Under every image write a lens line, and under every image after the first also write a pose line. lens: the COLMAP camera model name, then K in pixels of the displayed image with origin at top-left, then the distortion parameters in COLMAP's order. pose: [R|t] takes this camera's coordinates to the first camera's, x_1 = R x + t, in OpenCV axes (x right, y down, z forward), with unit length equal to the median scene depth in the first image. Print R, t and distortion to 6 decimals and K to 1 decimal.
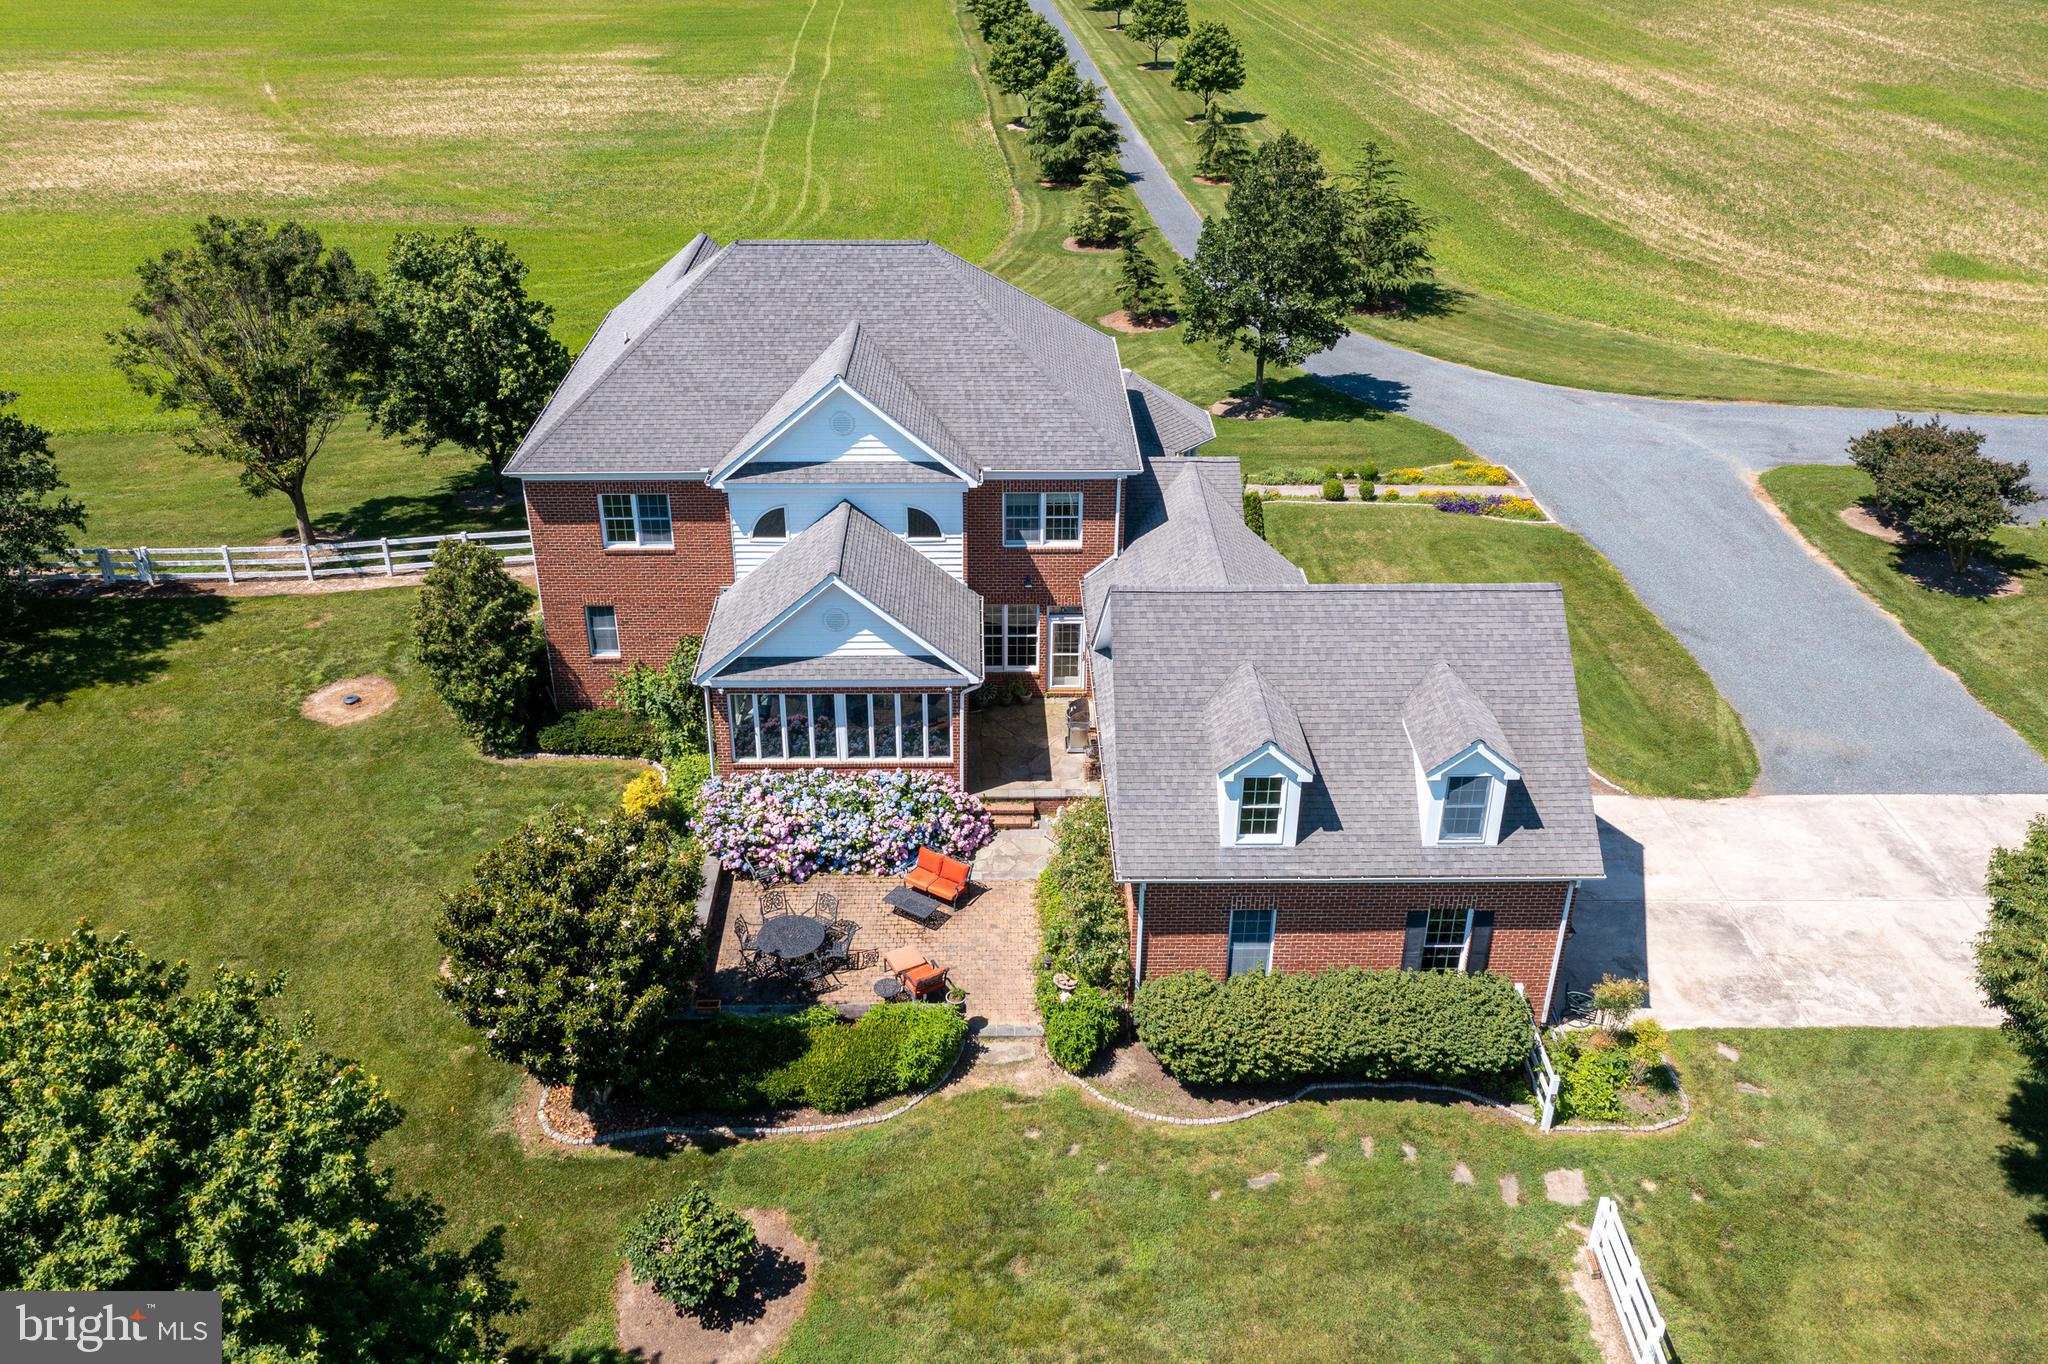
lens RADIAL K [[1675.9, 0, 967.4], [0, 1675.9, 650.6], [0, 0, 1]] dist [0.010051, 0.008235]
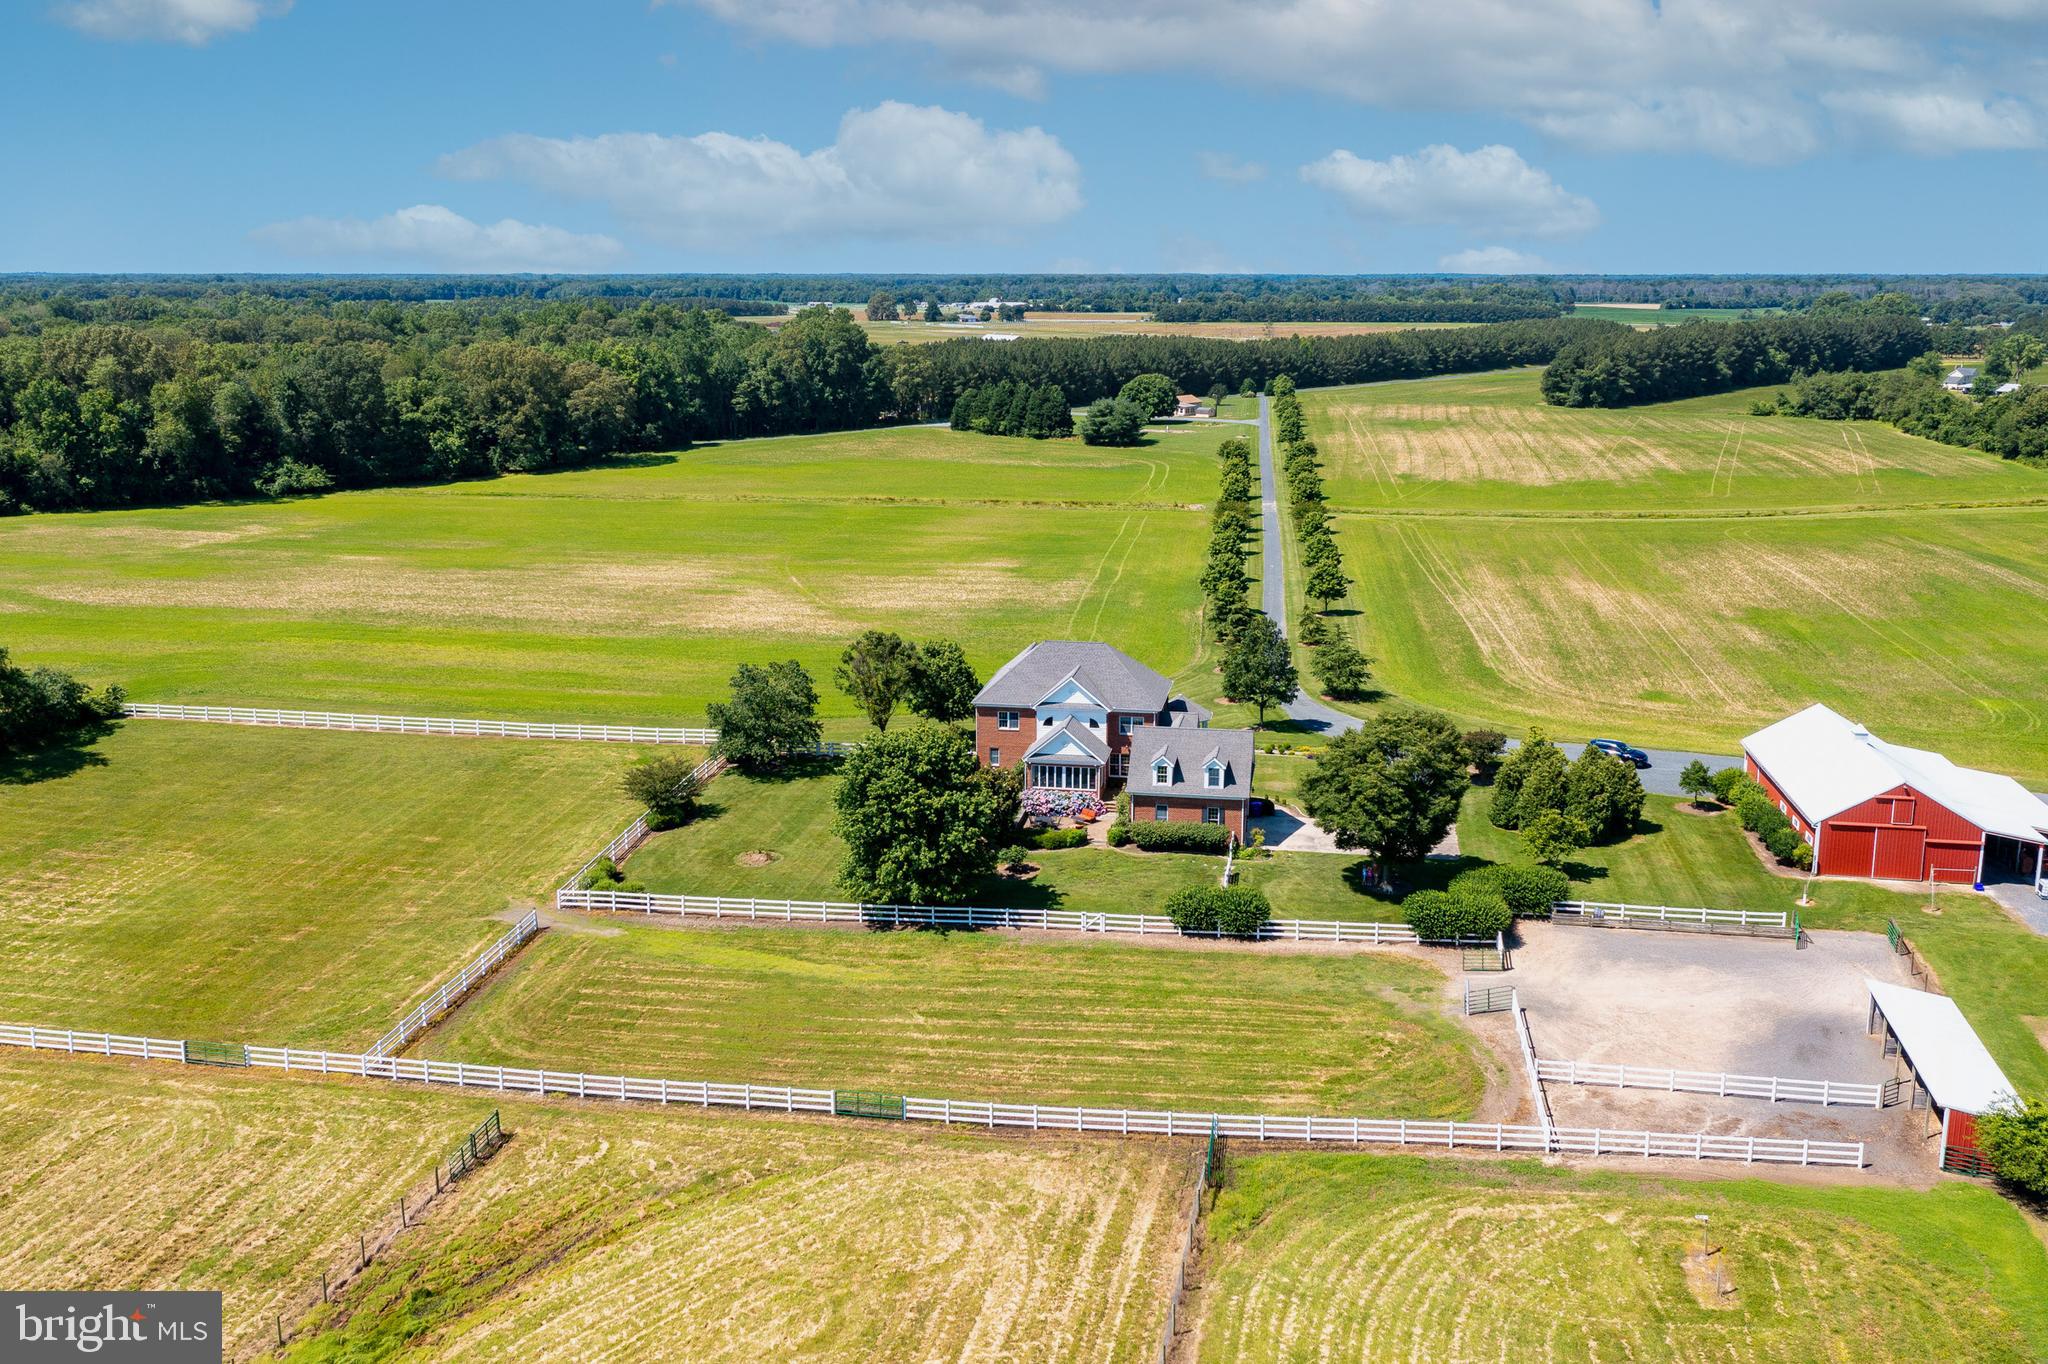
lens RADIAL K [[1655.0, 0, 1024.0], [0, 1655.0, 682.0], [0, 0, 1]] dist [0.003817, 0.003357]
pose [[0.986362, 0.039608, -0.159755, 0.345165], [-0.079715, 0.964141, -0.253135, 0.664959], [0.144001, 0.262417, 0.954149, -2.086423]]
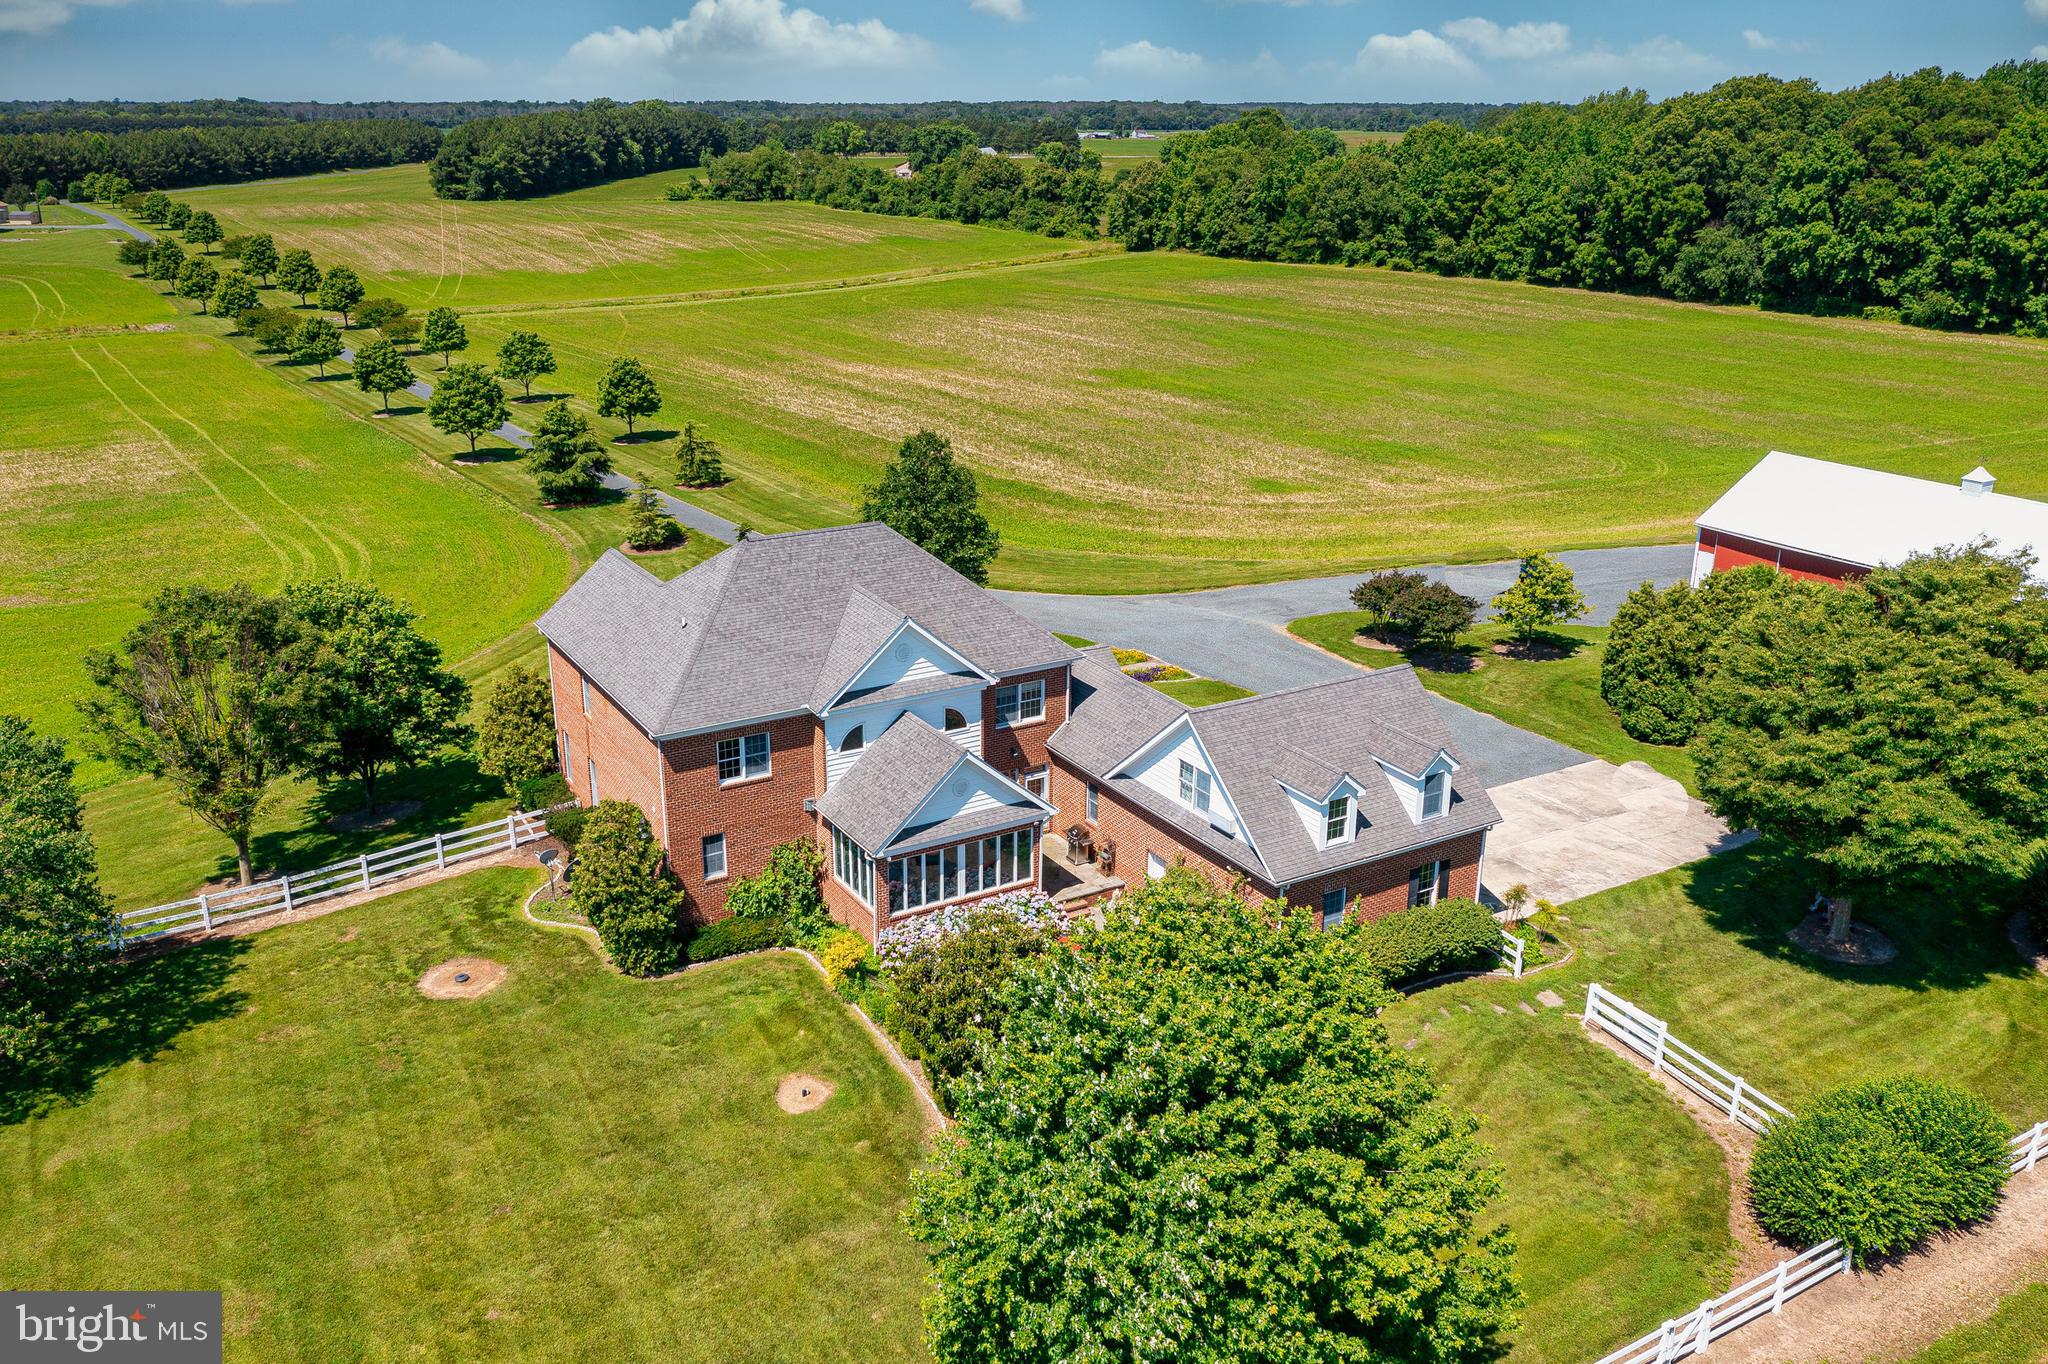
lens RADIAL K [[1655.0, 0, 1024.0], [0, 1655.0, 682.0], [0, 0, 1]] dist [0.003817, 0.003357]
pose [[0.866022, -0.162326, 0.472923, -0.592747], [0.234513, 0.967215, -0.097457, 0.037770], [-0.441599, 0.195307, 0.875697, -0.195150]]
